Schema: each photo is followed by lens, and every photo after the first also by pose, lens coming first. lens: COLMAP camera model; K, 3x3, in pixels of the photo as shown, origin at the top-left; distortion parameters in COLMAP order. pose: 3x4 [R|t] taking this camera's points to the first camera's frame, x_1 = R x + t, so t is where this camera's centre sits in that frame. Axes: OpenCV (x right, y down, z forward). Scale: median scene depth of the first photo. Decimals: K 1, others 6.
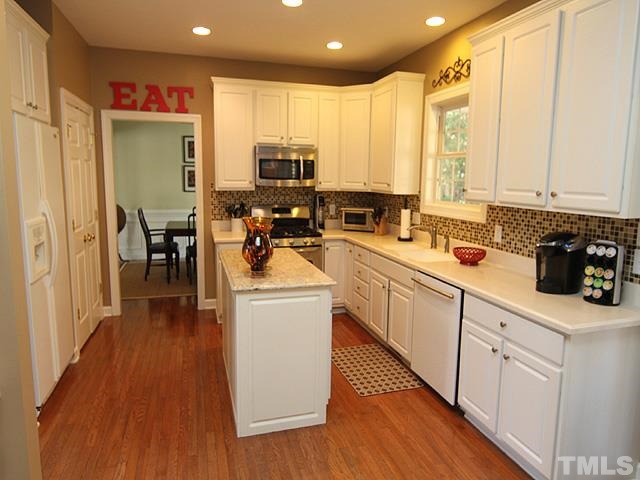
lens RADIAL K [[411.1, 0, 314.3], [0, 411.1, 230.2], [0, 0, 1]] dist [-0.007629, -0.001271]
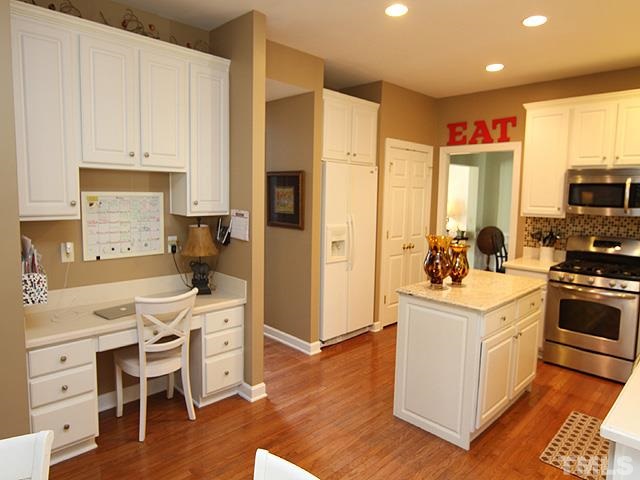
lens RADIAL K [[411.1, 0, 318.4], [0, 411.1, 237.1], [0, 0, 1]] dist [-0.007629, -0.001271]
pose [[0.468597, 0.090825, -0.878731, 0.415998], [-0.132343, 0.990693, 0.031823, -0.012633], [0.873443, 0.101382, 0.476256, 0.102705]]
